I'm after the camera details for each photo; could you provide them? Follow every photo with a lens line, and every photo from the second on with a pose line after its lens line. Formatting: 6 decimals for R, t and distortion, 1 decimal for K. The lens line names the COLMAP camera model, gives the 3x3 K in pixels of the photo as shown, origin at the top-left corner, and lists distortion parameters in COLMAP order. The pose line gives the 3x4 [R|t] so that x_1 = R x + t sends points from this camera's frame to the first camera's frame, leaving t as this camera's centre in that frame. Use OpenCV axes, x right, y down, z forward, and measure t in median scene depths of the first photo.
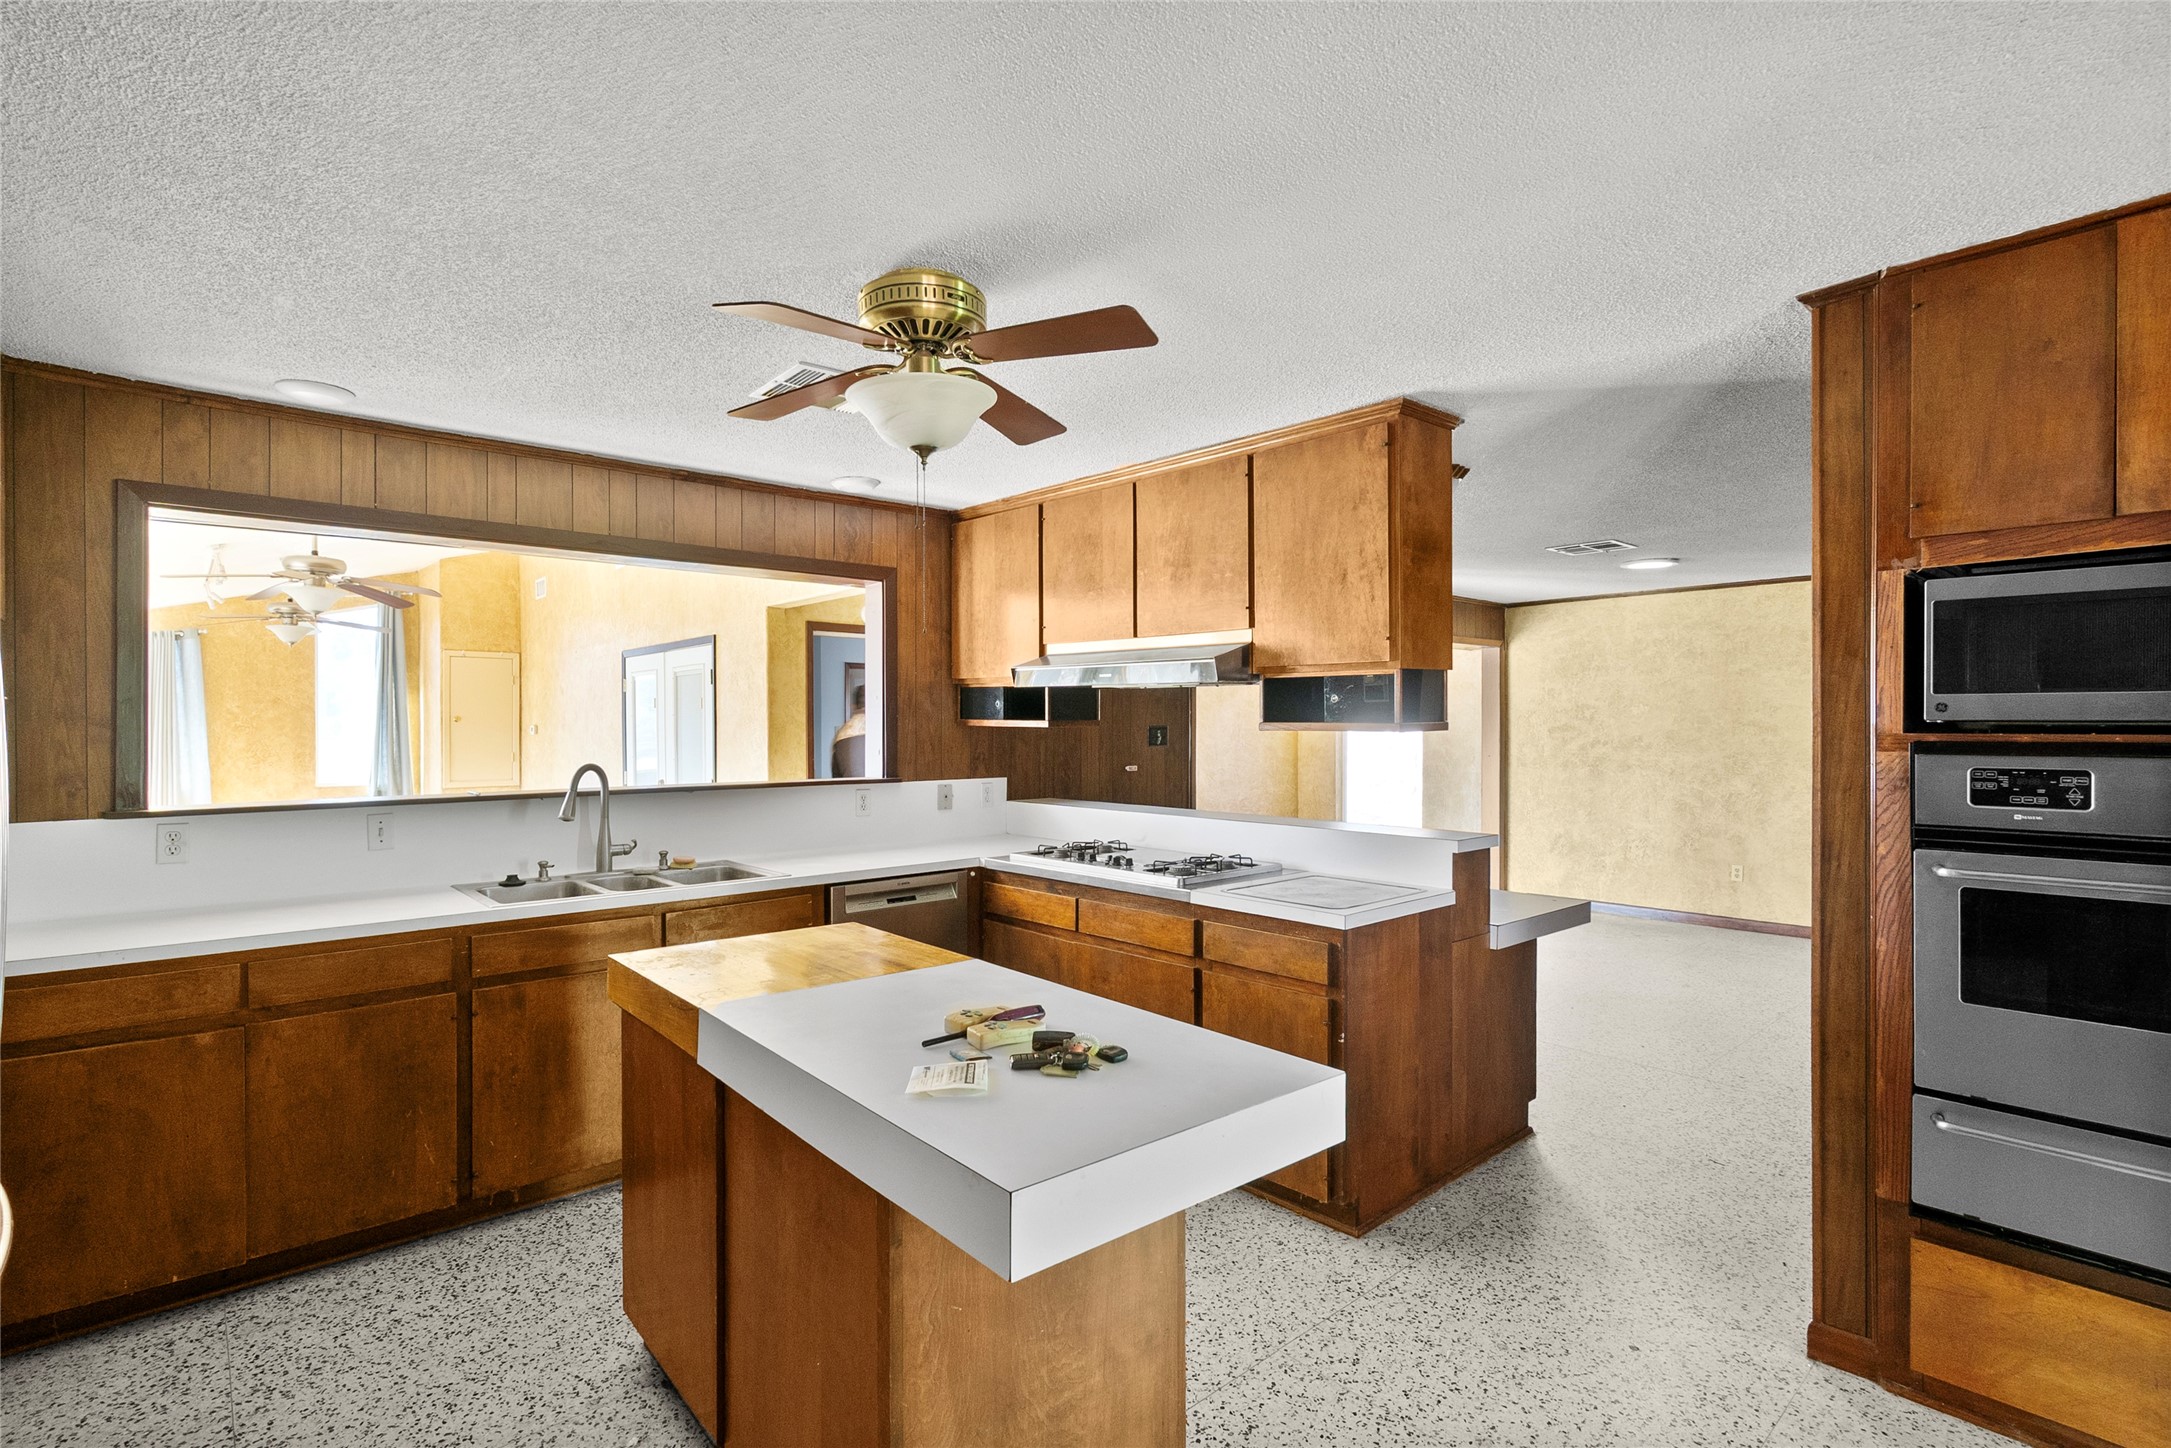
lens RADIAL K [[1036.4, 0, 1085.5], [0, 1036.4, 724.0], [0, 0, 1]] dist [0.000757, 0.000056]
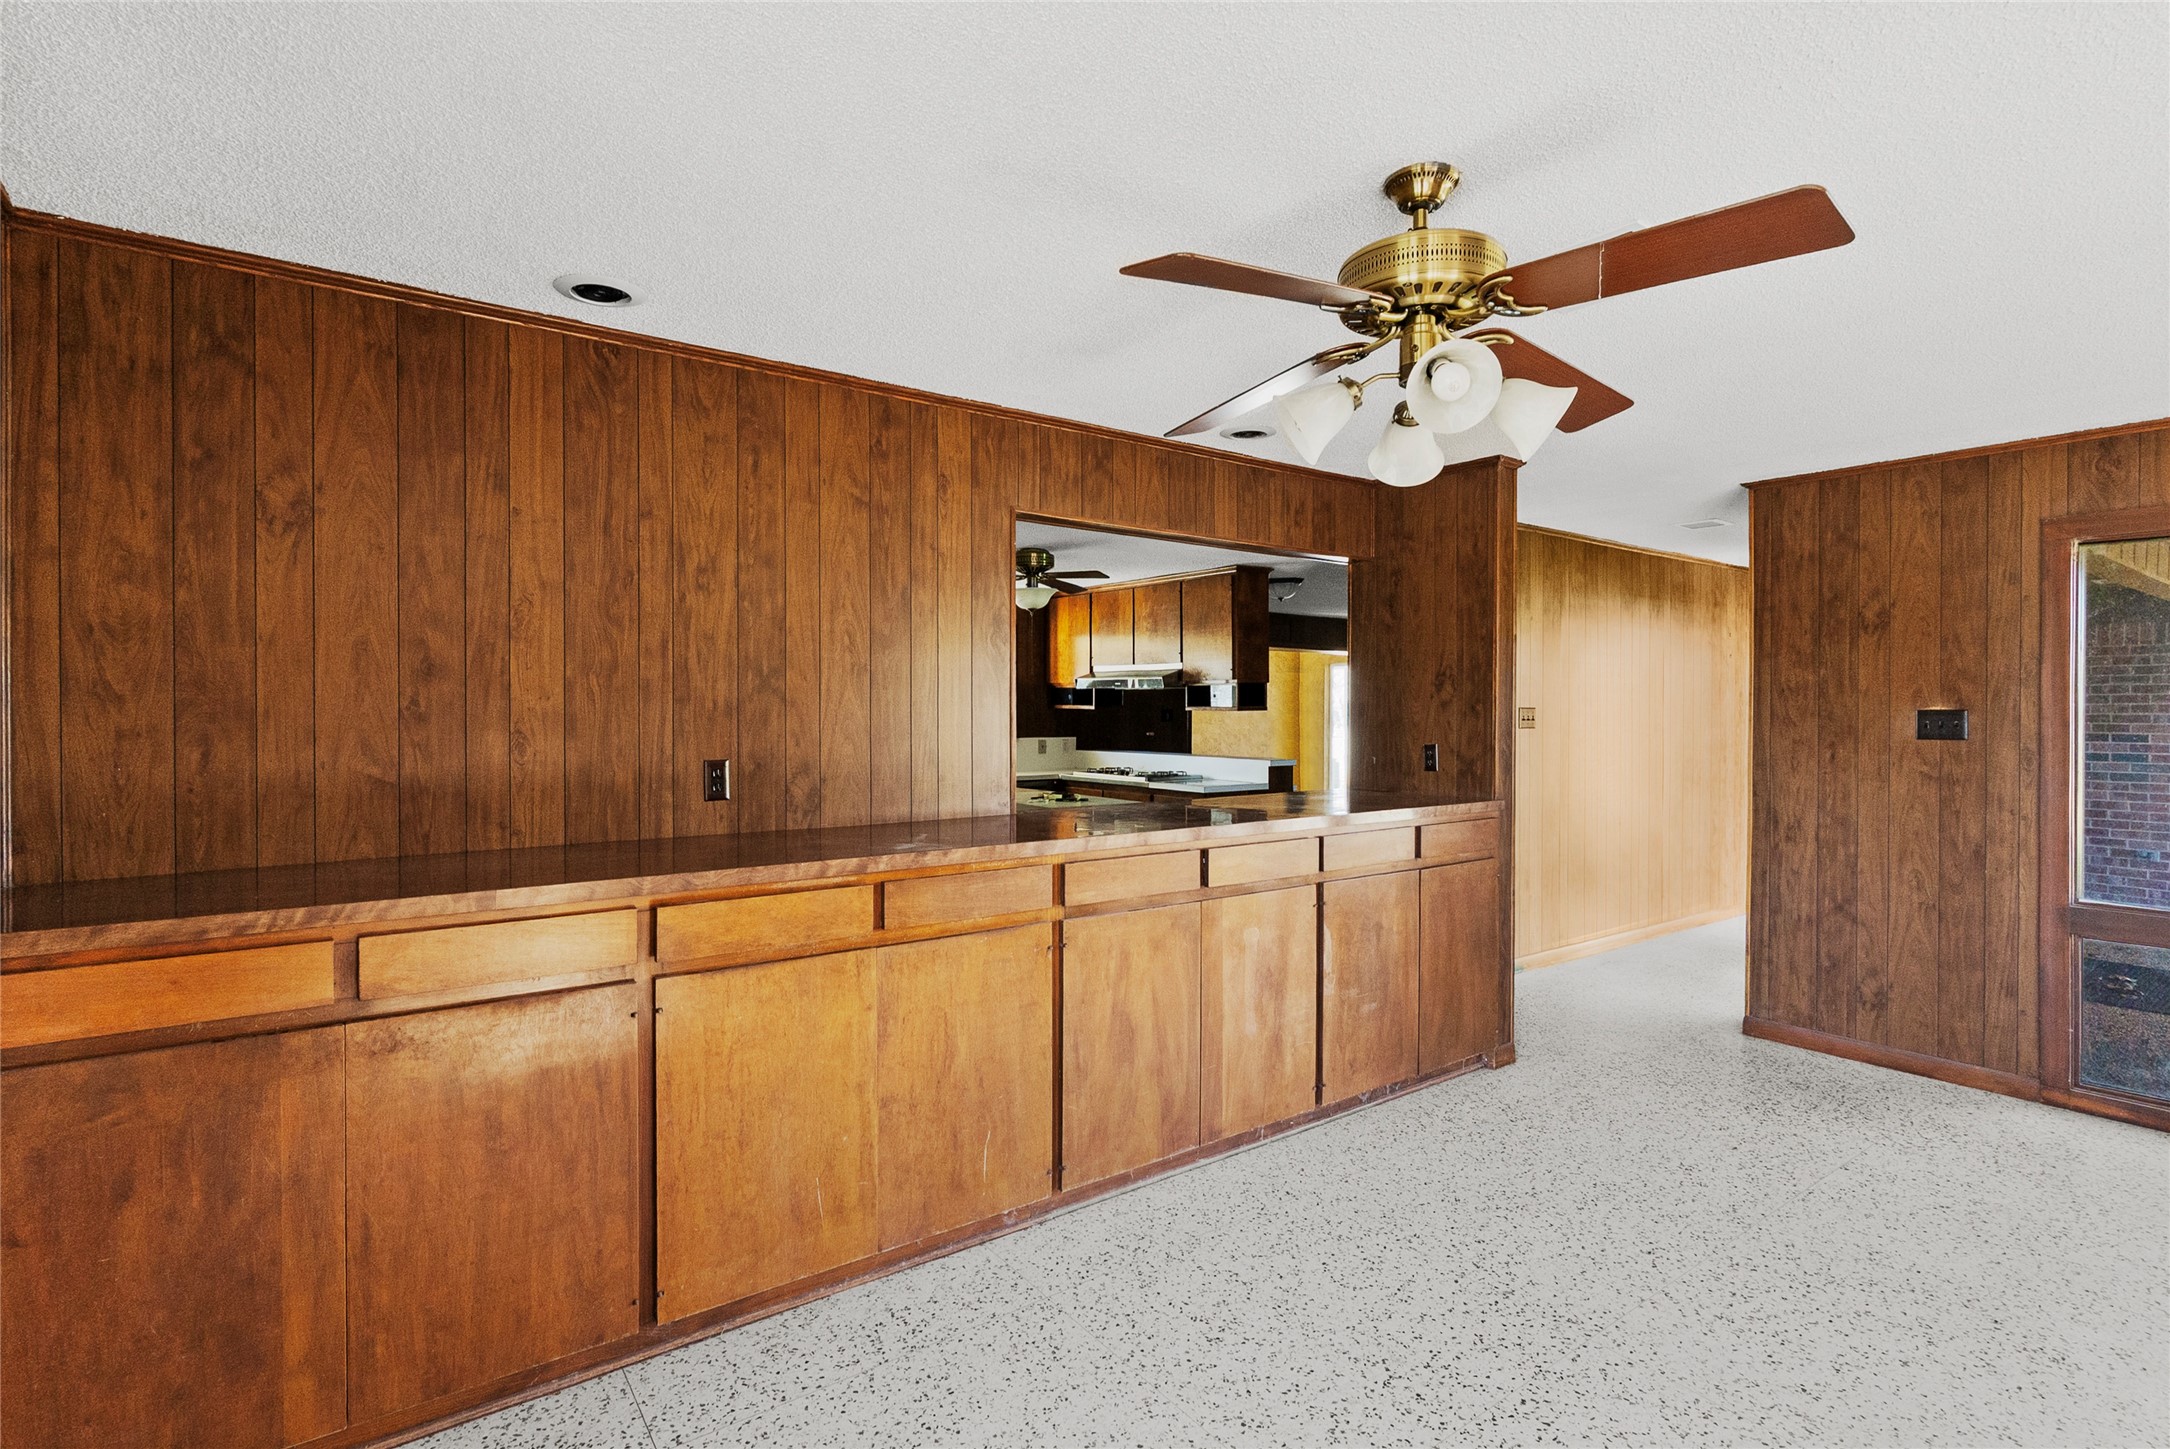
lens RADIAL K [[1056.2, 0, 1092.6], [0, 1056.2, 715.7], [0, 0, 1]] dist [-0.001512, -0.000070]
pose [[0.995257, 0.004763, -0.097168, 0.152923], [-0.004521, 0.999986, 0.002705, 0.010170], [0.097180, -0.002253, 0.995264, -0.973248]]
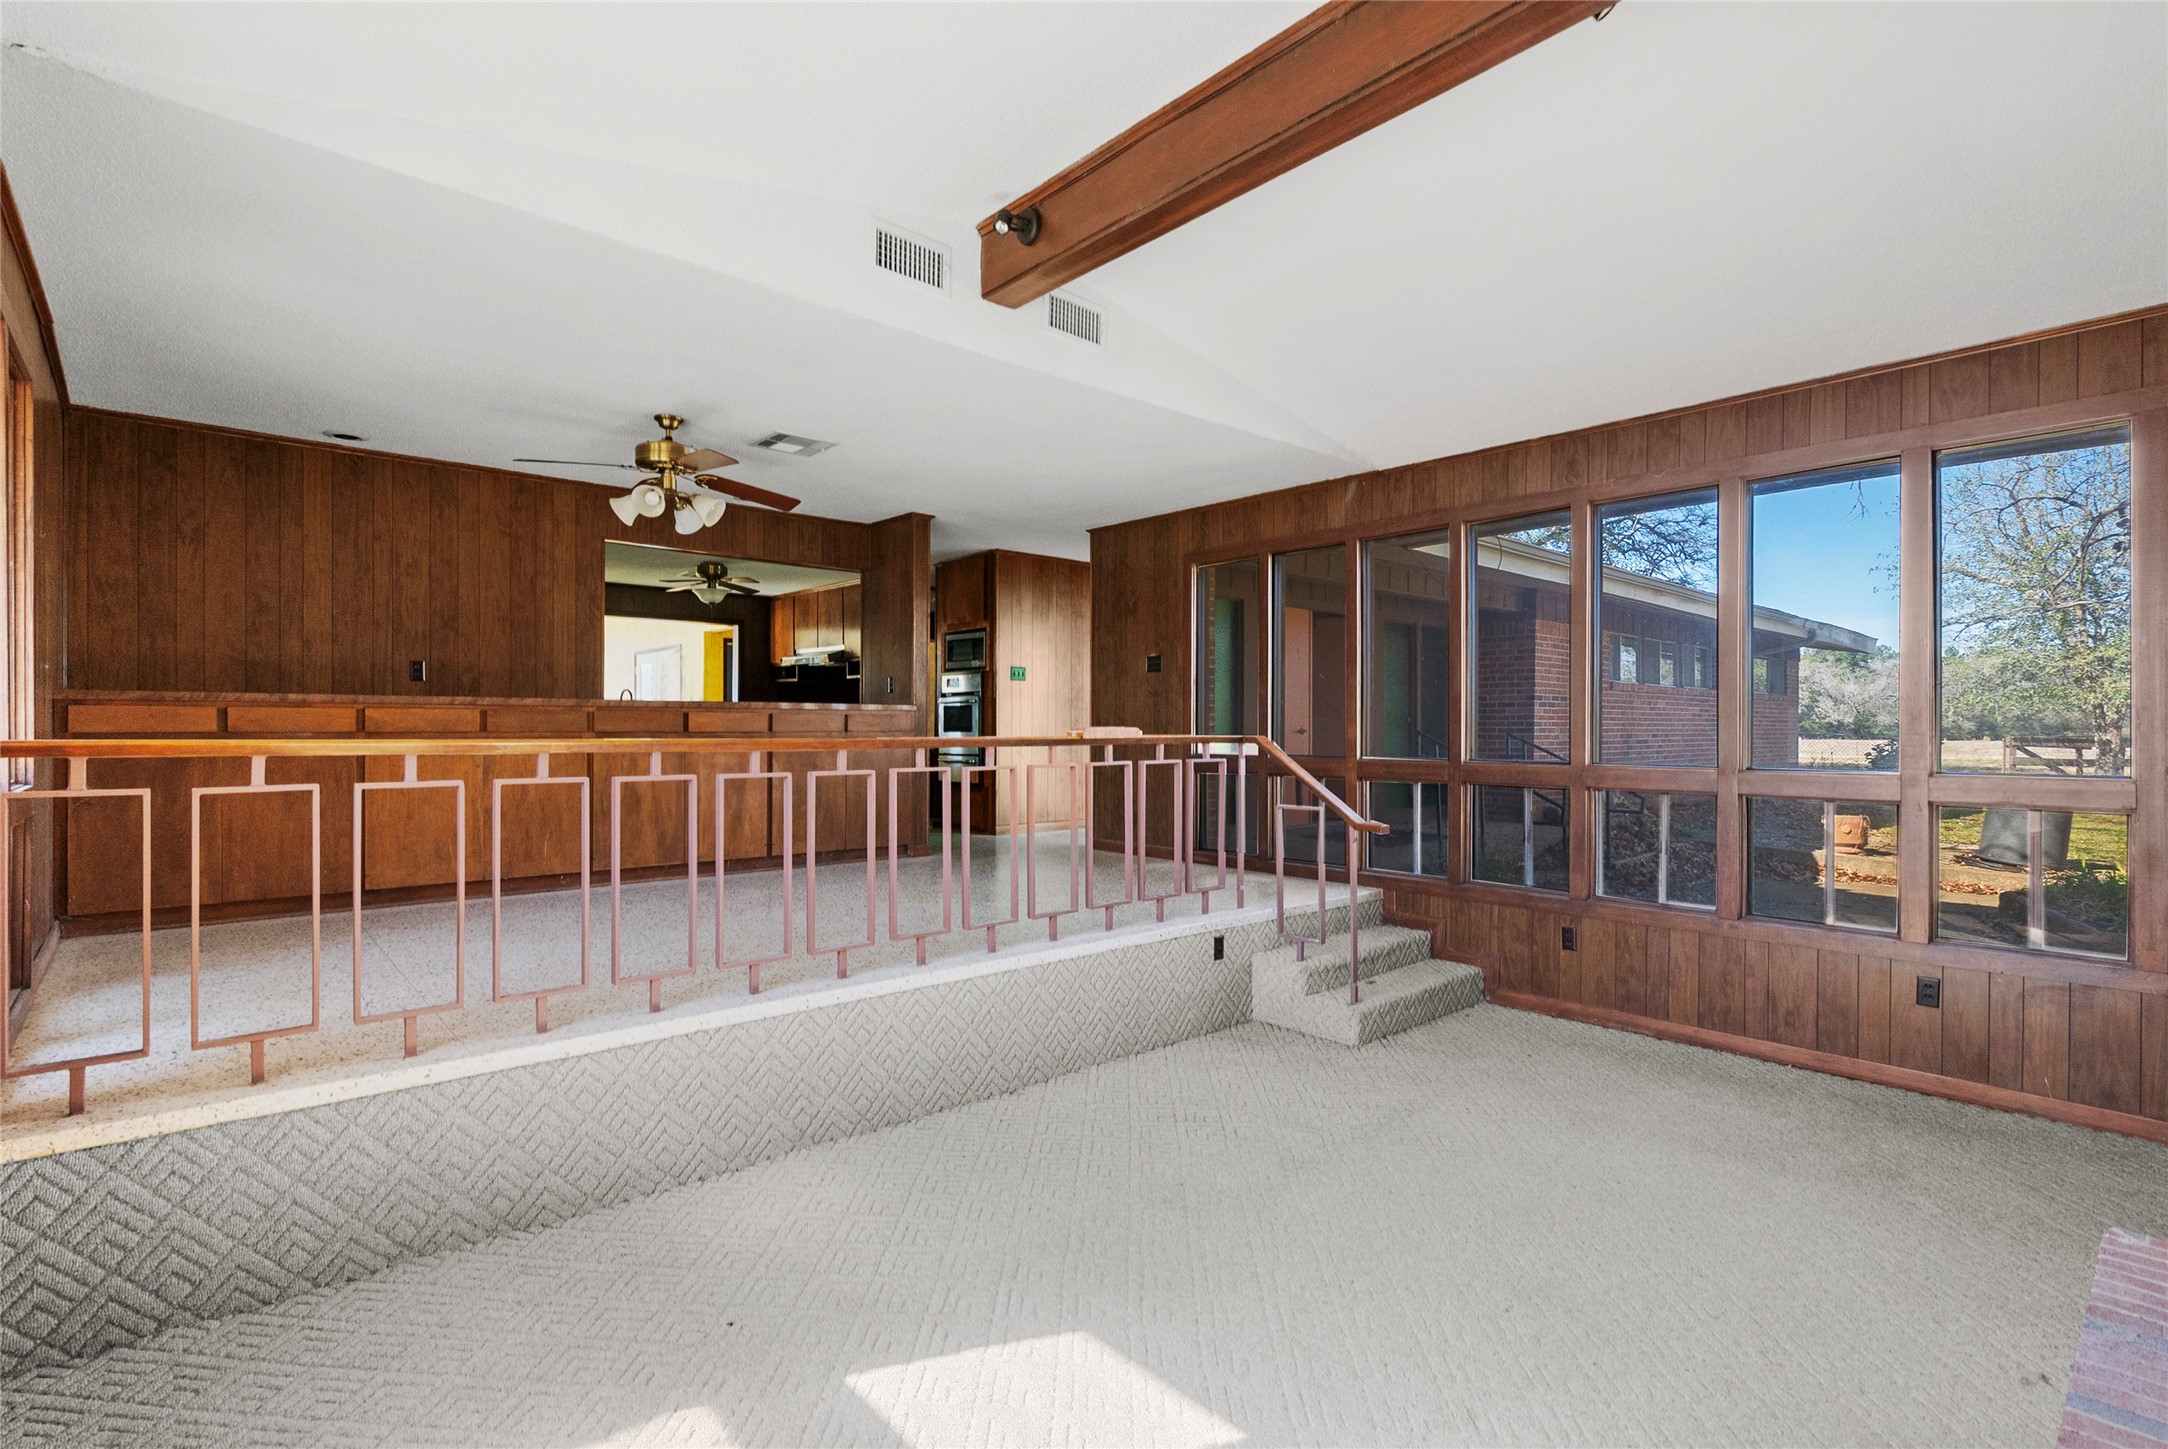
lens RADIAL K [[1016.9, 0, 1084.0], [0, 1016.9, 724.5], [0, 0, 1]] dist [0.000238, 0.000264]
pose [[0.999966, 0.004755, 0.006769, 0.687209], [-0.004729, 0.999982, -0.003797, 0.122621], [-0.006787, 0.003765, 0.999970, -1.625715]]
